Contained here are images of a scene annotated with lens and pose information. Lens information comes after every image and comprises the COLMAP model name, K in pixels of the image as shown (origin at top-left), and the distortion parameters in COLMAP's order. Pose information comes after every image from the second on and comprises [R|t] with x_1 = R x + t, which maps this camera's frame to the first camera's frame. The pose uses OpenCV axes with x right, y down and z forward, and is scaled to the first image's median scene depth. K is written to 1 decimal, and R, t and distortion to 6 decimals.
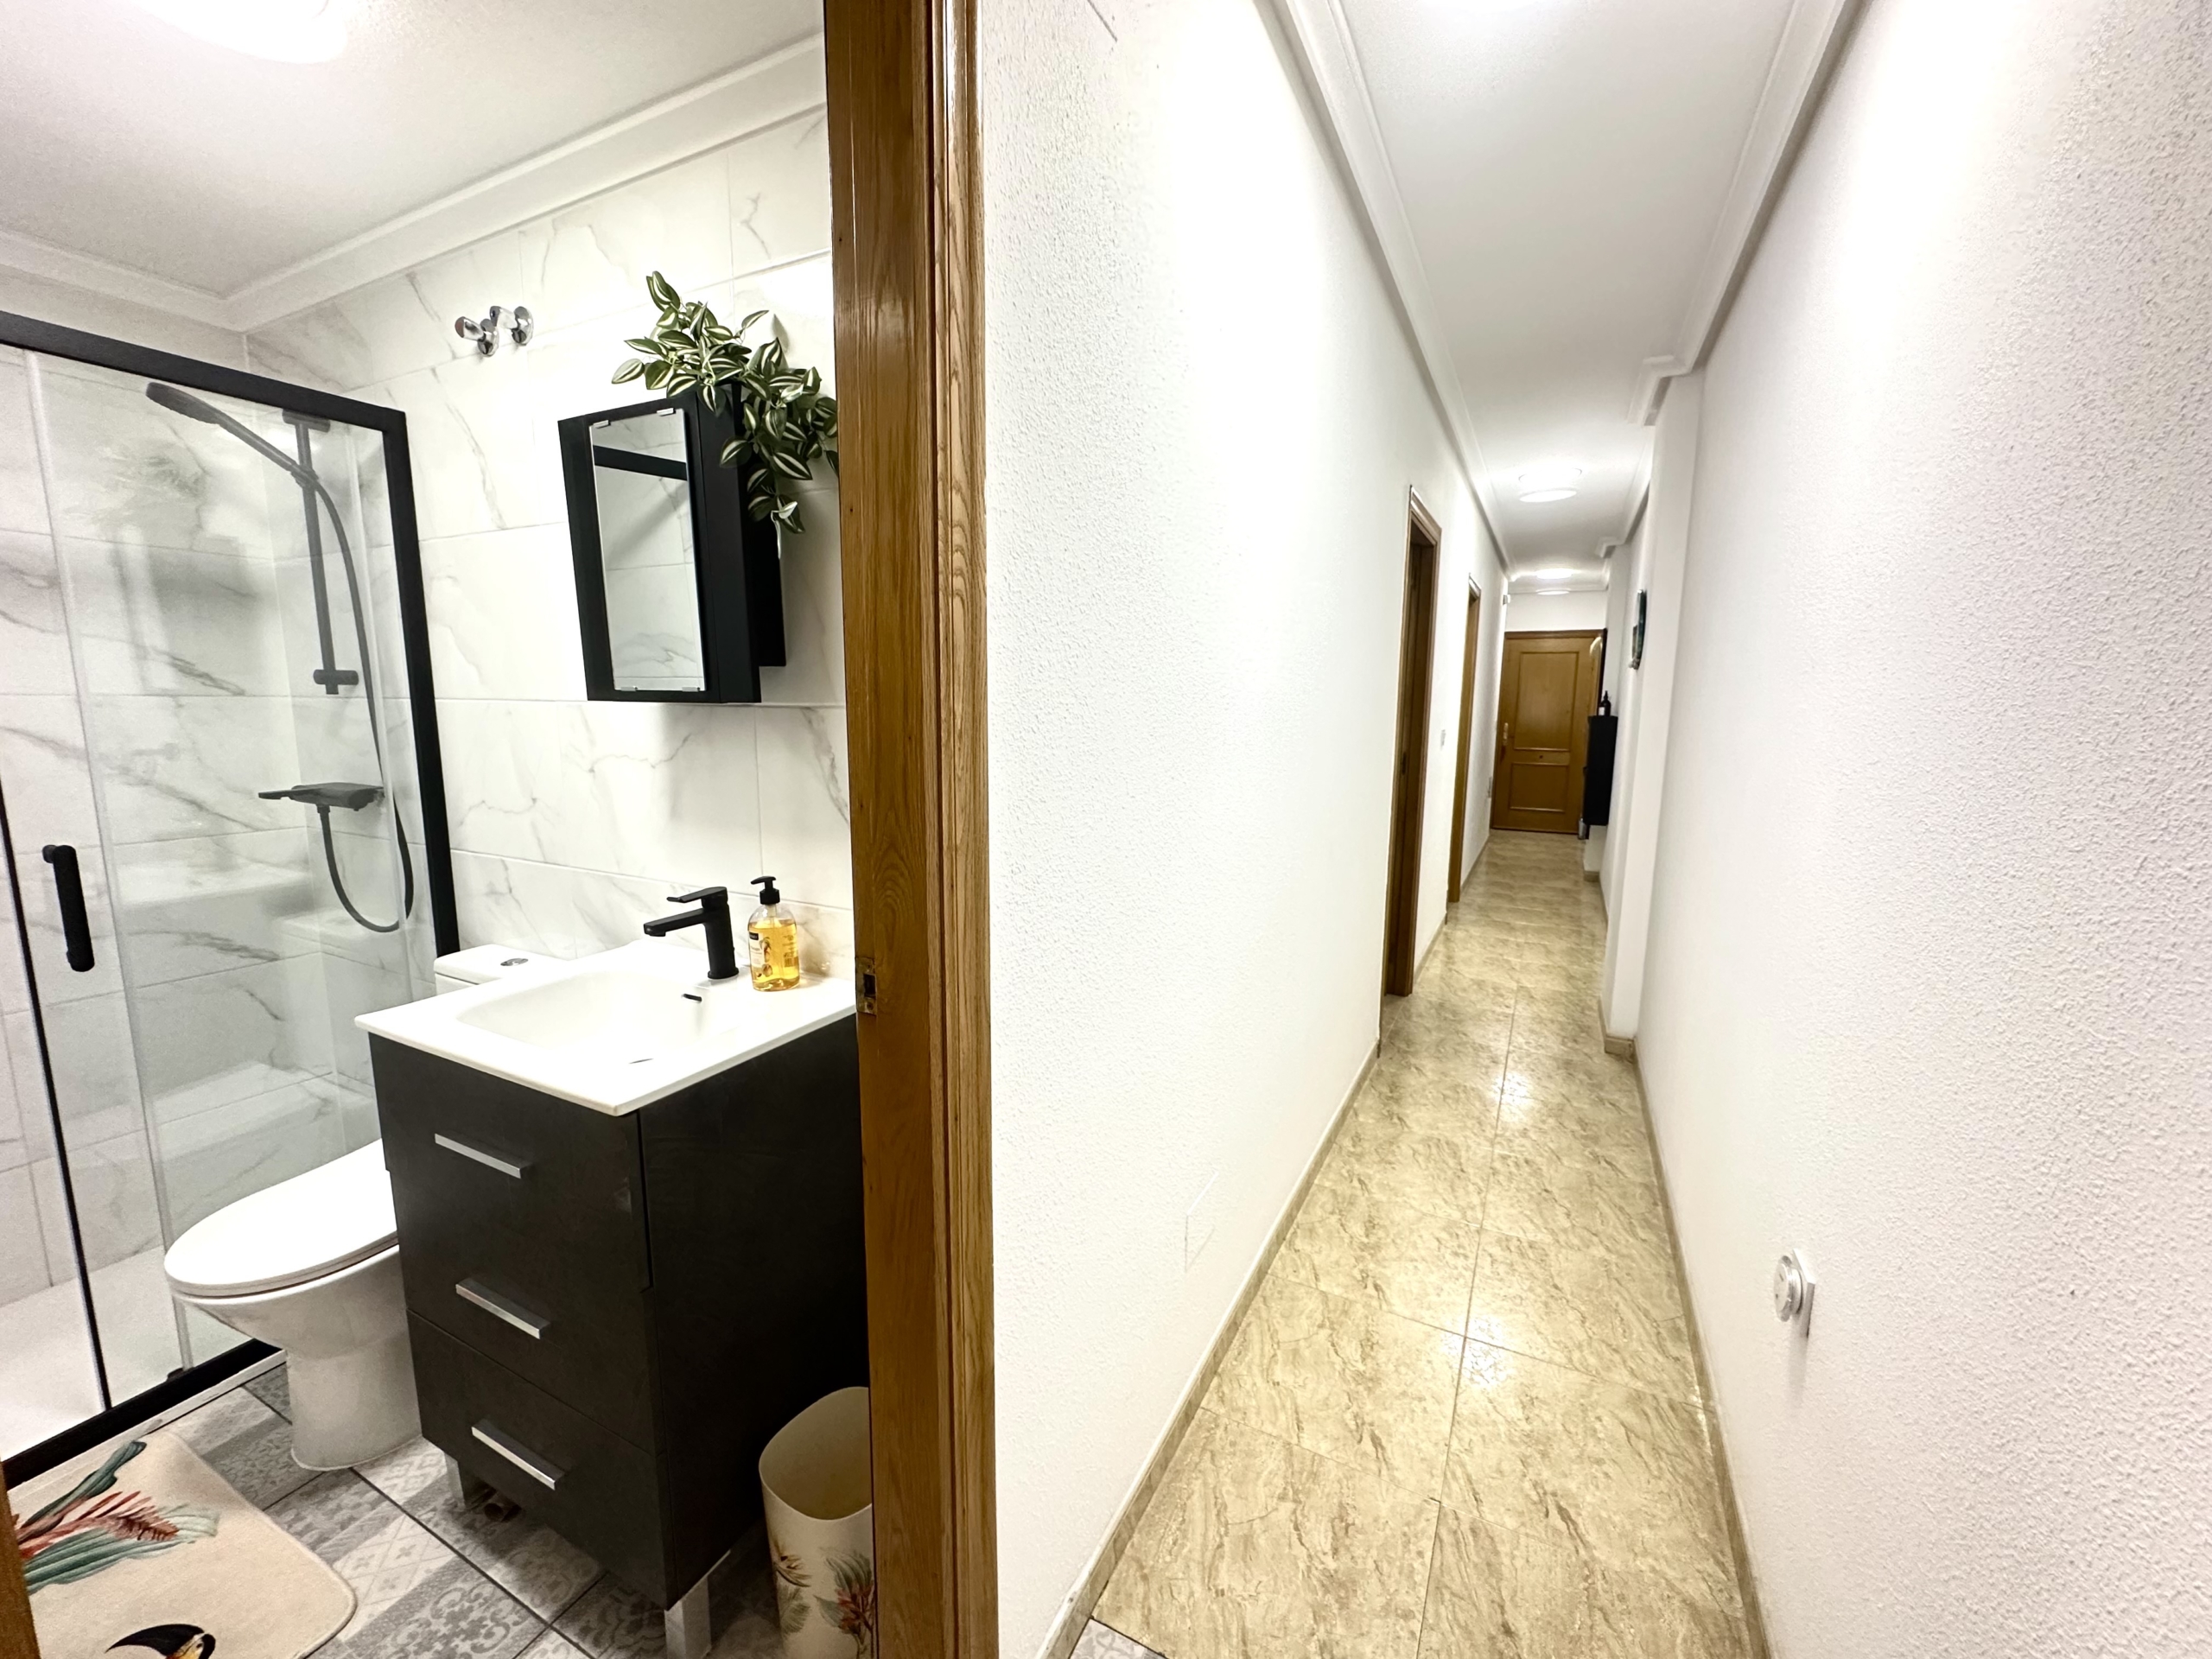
lens RADIAL K [[884.5, 0, 1104.8], [0, 884.5, 826.7], [0, 0, 1]] dist [-0.001688, 0.000125]
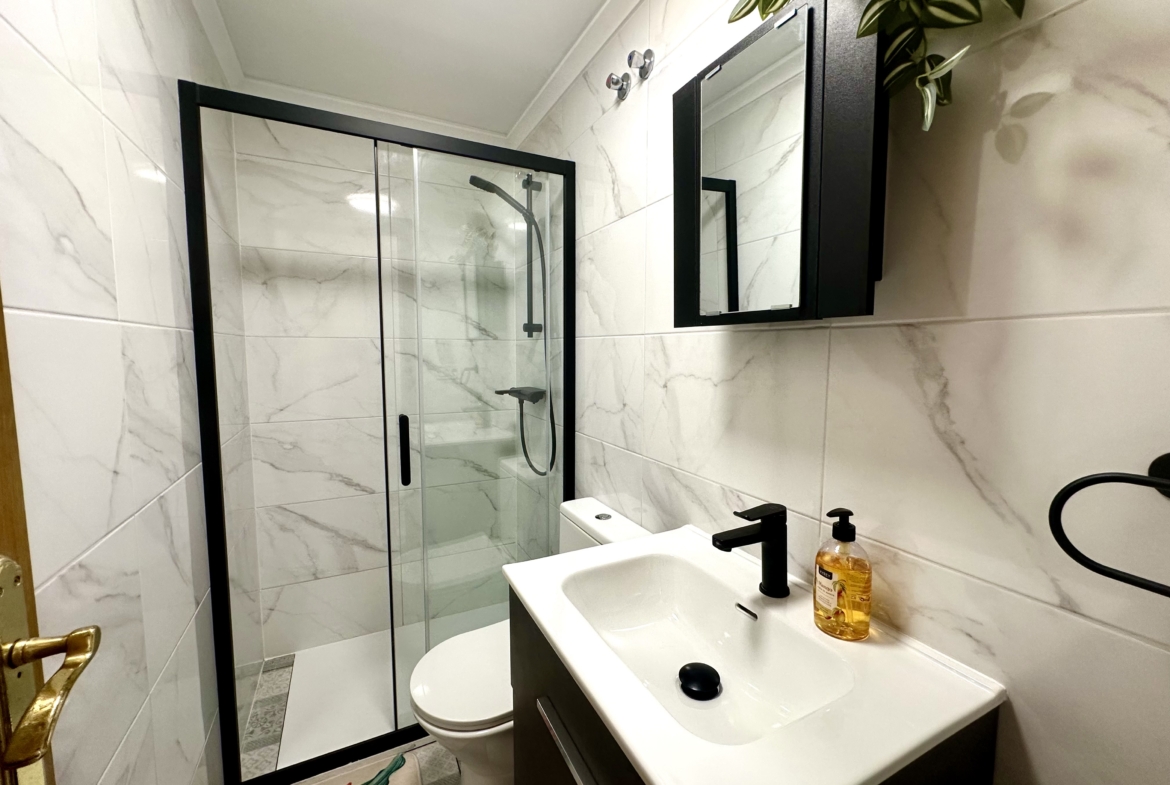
lens RADIAL K [[466.6, 0, 585.8], [0, 466.6, 392.5], [0, 0, 1]] dist [-0.004263, 0.000933]
pose [[0.806412, 0.049341, -0.589292, -0.255526], [-0.084351, 0.995921, -0.032041, -0.021097], [0.585307, 0.075546, 0.807284, 0.357694]]
